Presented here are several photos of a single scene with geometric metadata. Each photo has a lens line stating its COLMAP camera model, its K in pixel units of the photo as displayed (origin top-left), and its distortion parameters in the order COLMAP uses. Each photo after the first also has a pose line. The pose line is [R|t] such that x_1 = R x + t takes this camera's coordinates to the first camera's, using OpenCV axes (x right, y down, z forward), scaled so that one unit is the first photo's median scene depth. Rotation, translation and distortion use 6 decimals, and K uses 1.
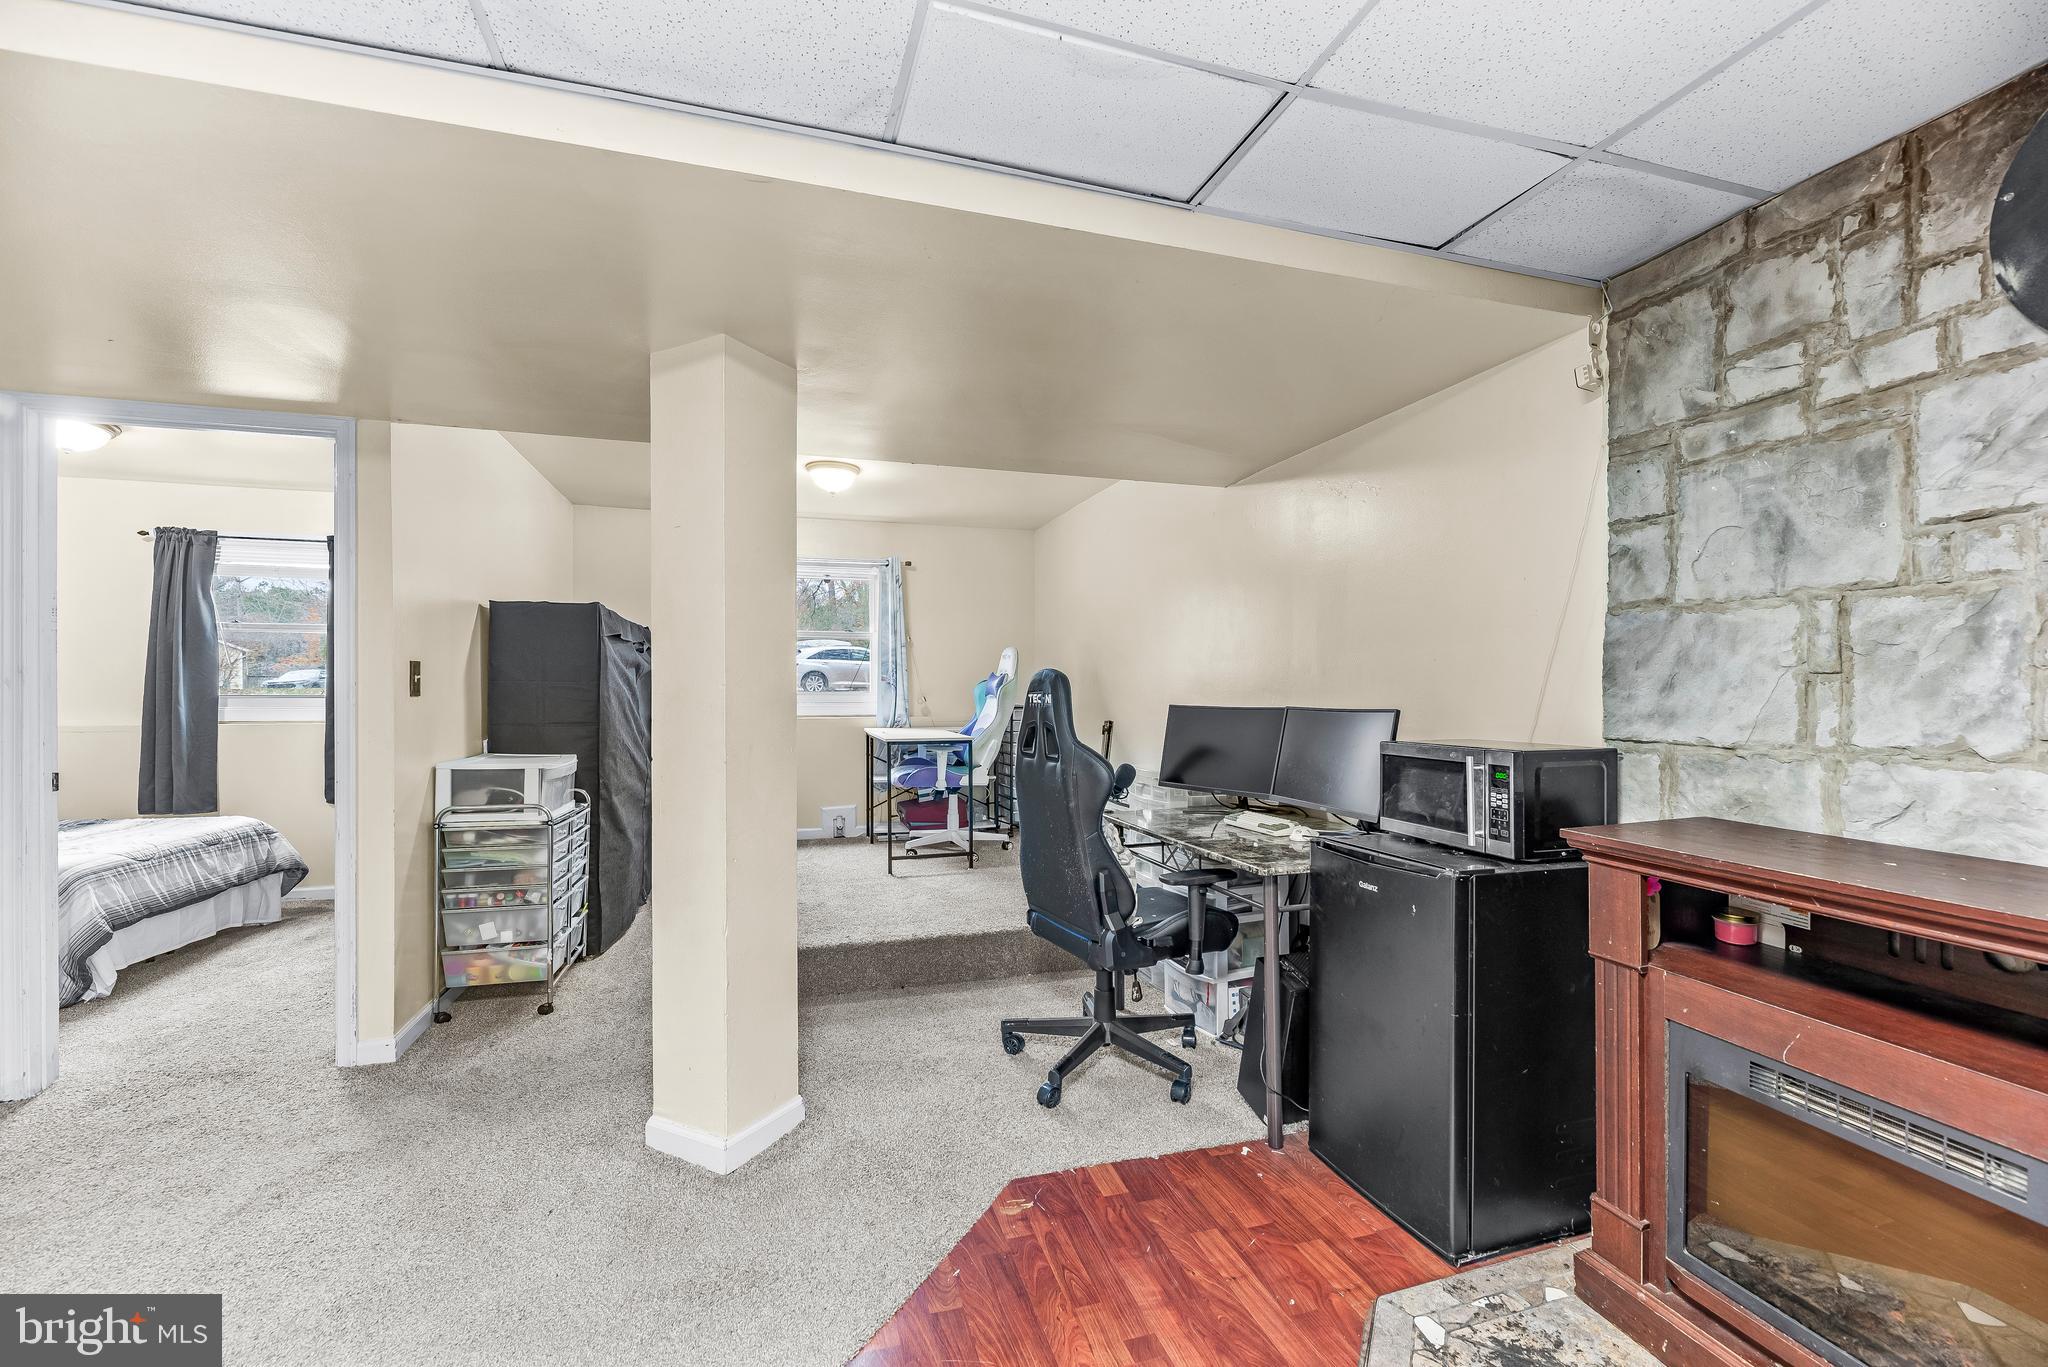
lens RADIAL K [[840.1, 0, 1024.1], [0, 840.1, 696.4], [0, 0, 1]] dist [-0.000807, -0.000261]
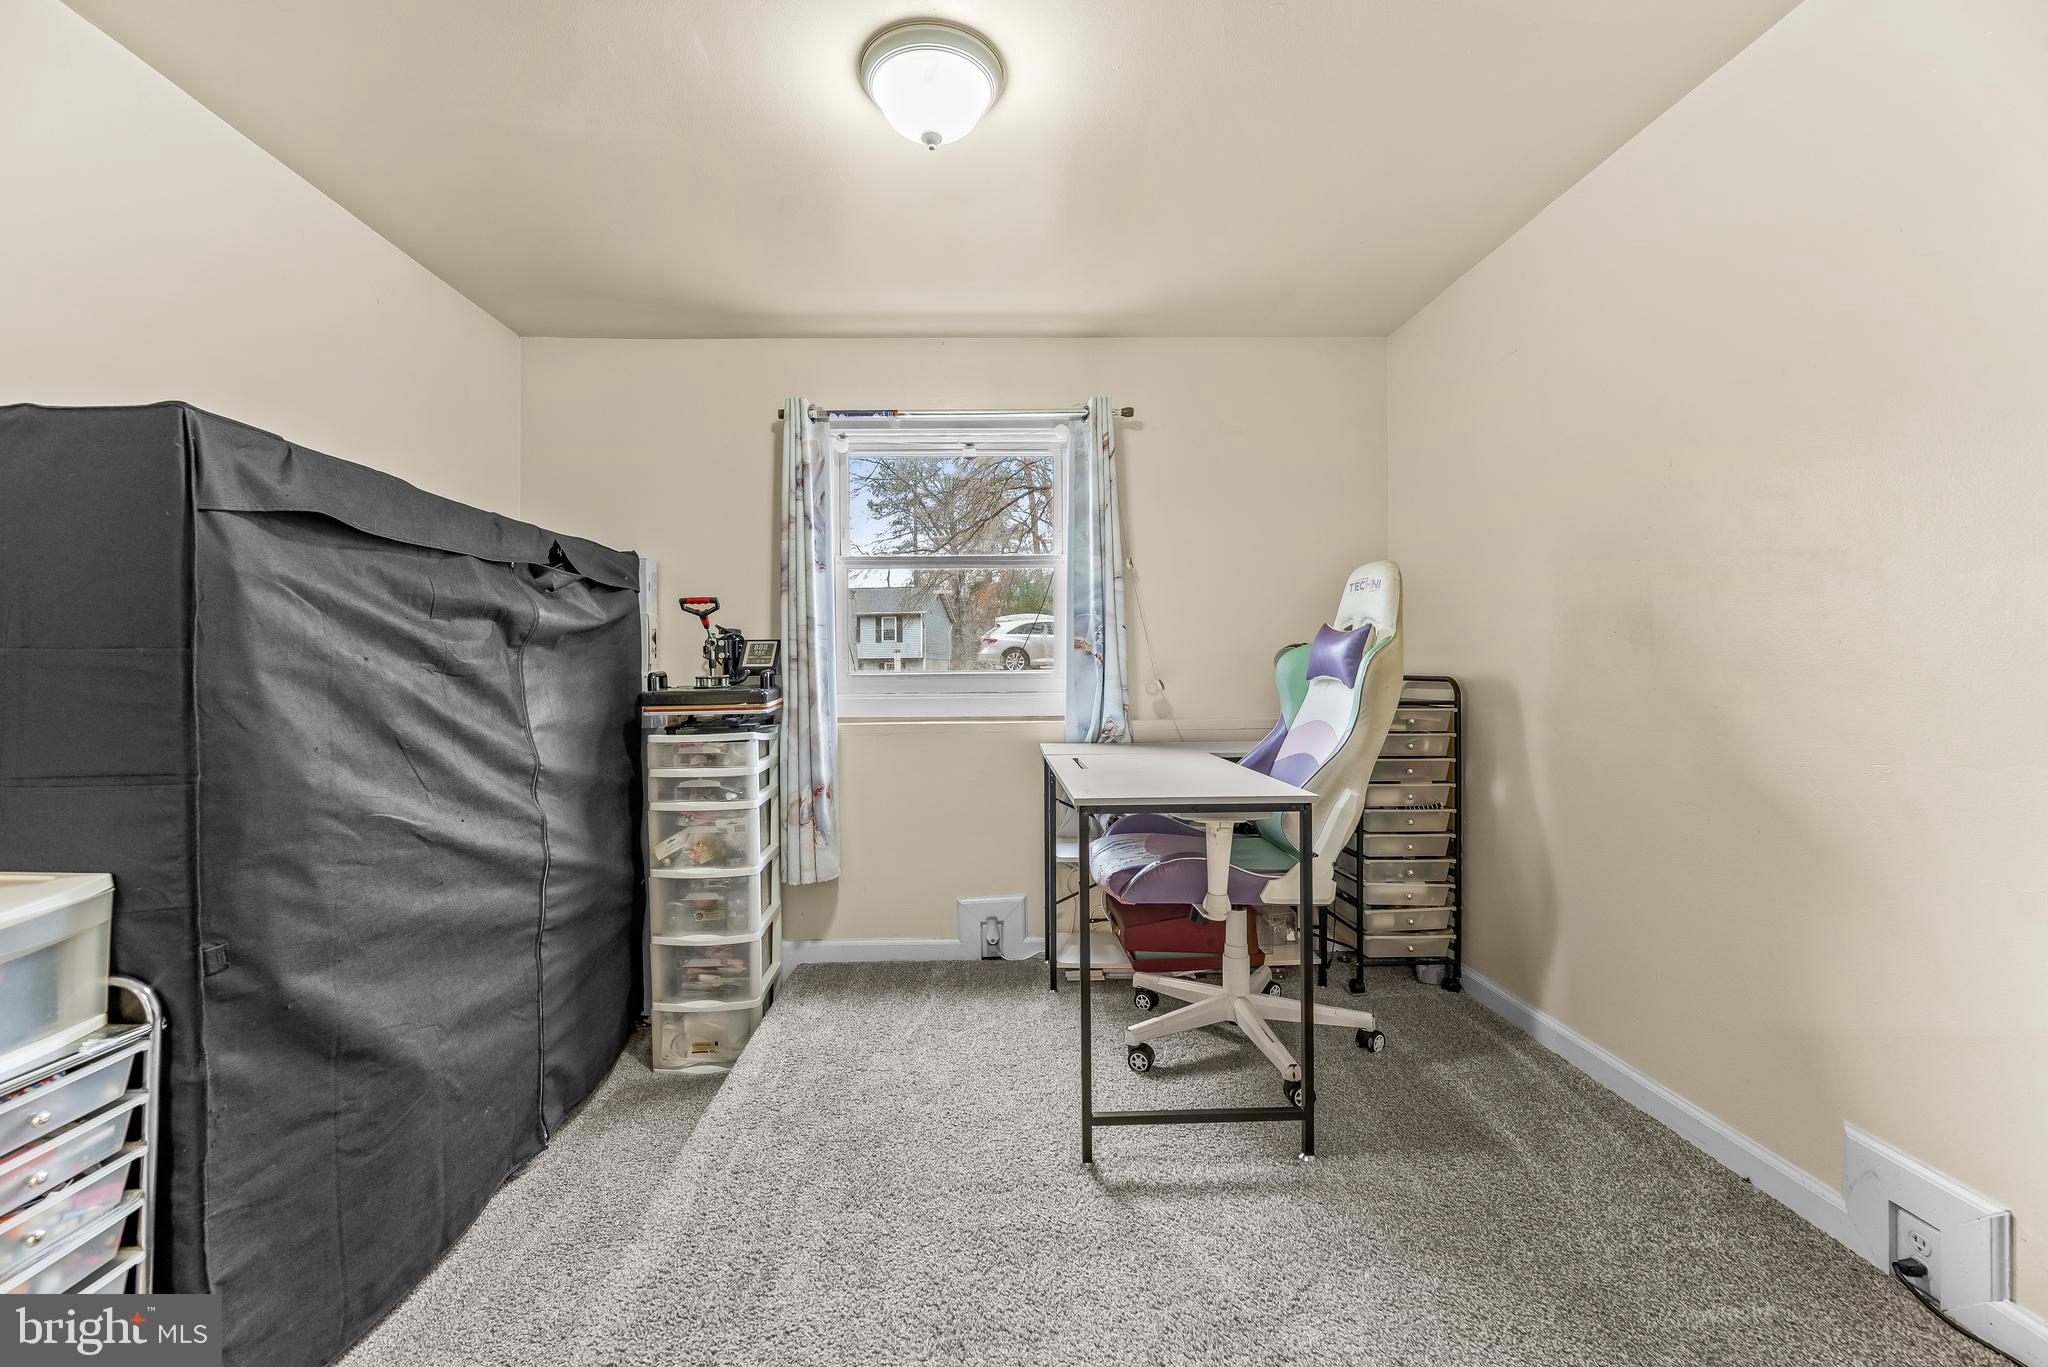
lens RADIAL K [[840.1, 0, 976.7], [0, 840.1, 683.0], [0, 0, 1]] dist [-0.000807, -0.000261]
pose [[0.954601, -0.001842, -0.297883, -0.154997], [0.005074, 0.999936, 0.010077, -0.007227], [0.297846, -0.011130, 0.954549, 1.025973]]
